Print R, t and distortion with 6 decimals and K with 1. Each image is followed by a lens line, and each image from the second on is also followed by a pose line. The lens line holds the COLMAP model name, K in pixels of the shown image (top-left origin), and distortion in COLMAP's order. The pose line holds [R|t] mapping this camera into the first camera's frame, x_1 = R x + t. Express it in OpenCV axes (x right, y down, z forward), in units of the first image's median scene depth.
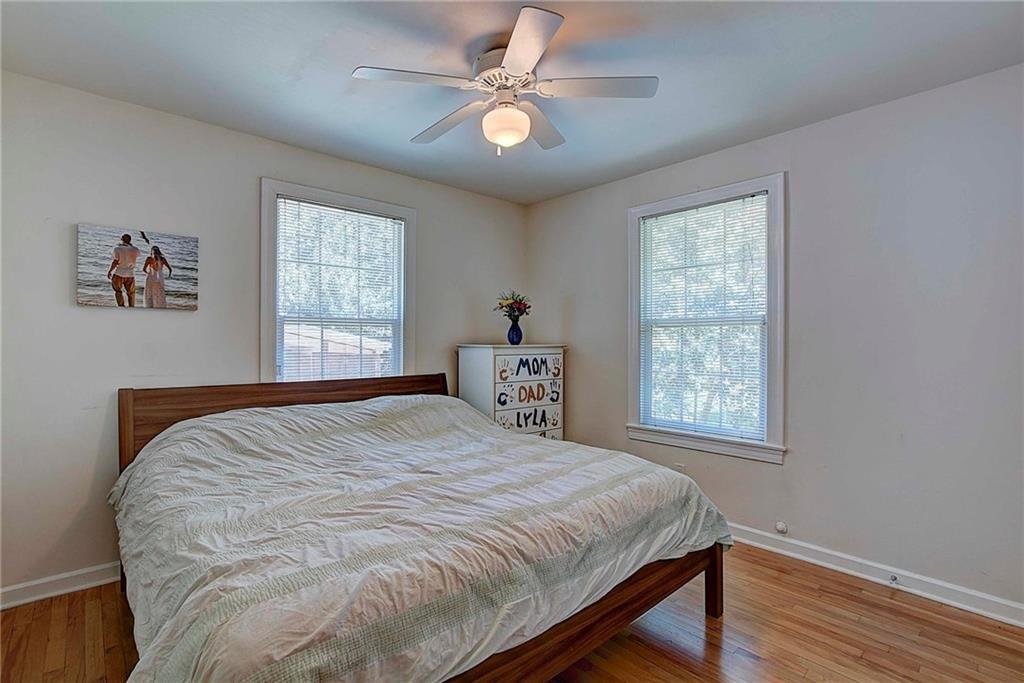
lens RADIAL K [[476.1, 0, 516.5], [0, 476.1, 340.6], [0, 0, 1]] dist [-0.017980, 0.003714]
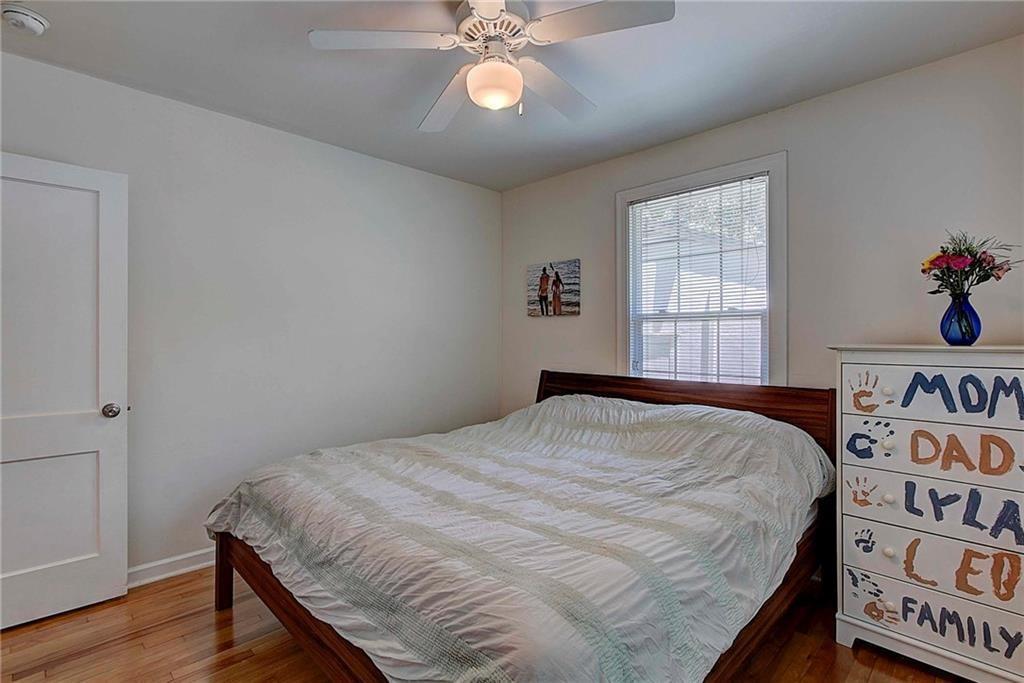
lens RADIAL K [[476.1, 0, 516.9], [0, 476.1, 340.0], [0, 0, 1]] dist [-0.017980, 0.003714]
pose [[0.061101, -0.002331, -0.998129, 0.474106], [-0.007402, 0.999969, -0.002789, 0.008095], [0.998104, 0.007559, 0.061082, 0.573507]]
